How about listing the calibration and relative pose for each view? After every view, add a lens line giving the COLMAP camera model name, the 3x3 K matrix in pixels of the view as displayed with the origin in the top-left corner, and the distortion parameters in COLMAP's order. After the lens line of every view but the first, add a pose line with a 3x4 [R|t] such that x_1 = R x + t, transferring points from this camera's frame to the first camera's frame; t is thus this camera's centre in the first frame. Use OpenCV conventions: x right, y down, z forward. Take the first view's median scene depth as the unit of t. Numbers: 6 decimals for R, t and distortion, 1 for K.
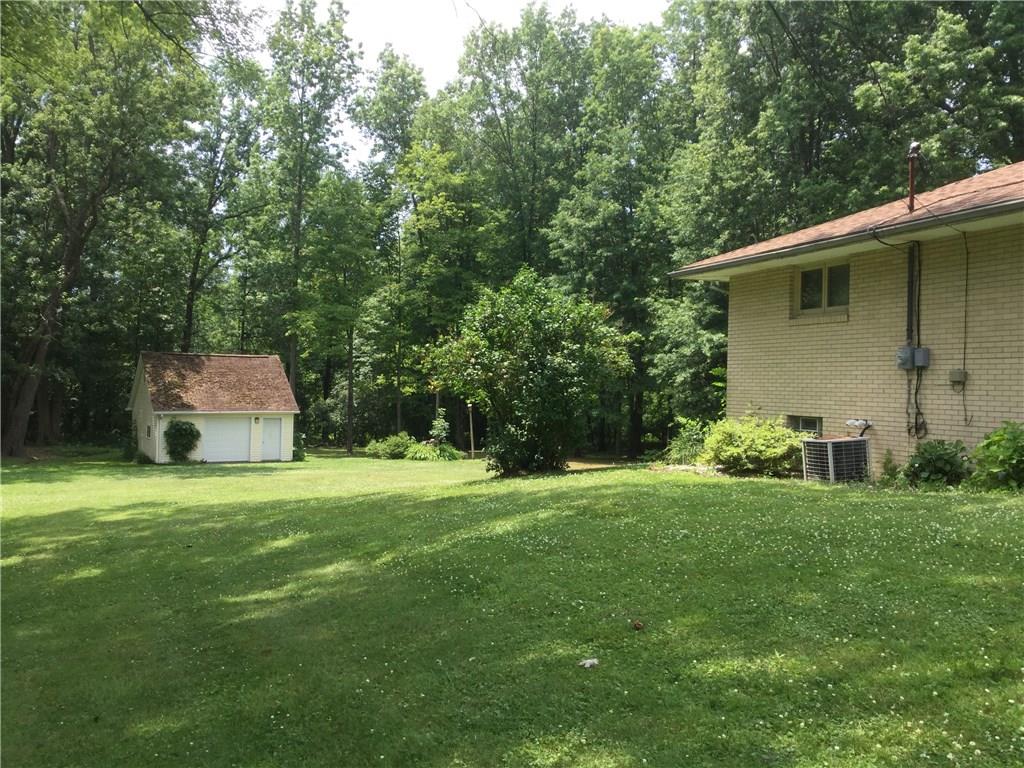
lens RADIAL K [[922.6, 0, 514.2], [0, 922.6, 385.4], [0, 0, 1]] dist [-0.014594, -0.028077]
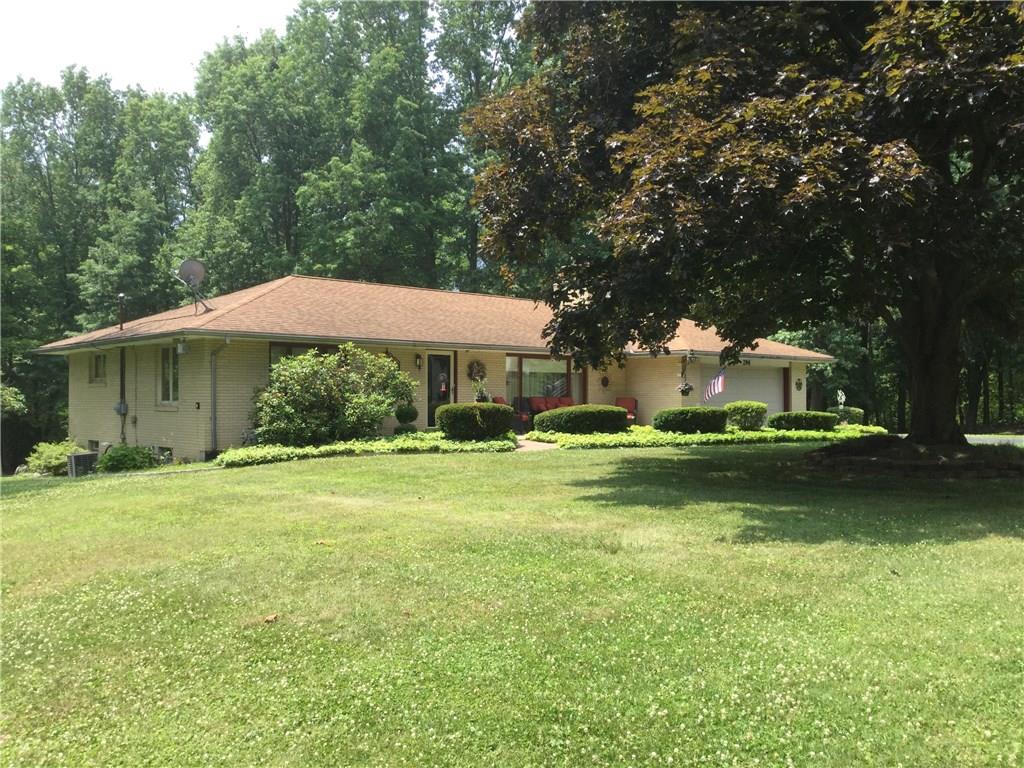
lens RADIAL K [[922.6, 0, 509.5], [0, 922.6, 384.3], [0, 0, 1]] dist [-0.014594, -0.028077]
pose [[0.926164, 0.004572, 0.377093, 0.108085], [0.003145, 0.999798, -0.019844, -0.009324], [-0.377108, 0.019565, 0.925963, -0.247346]]
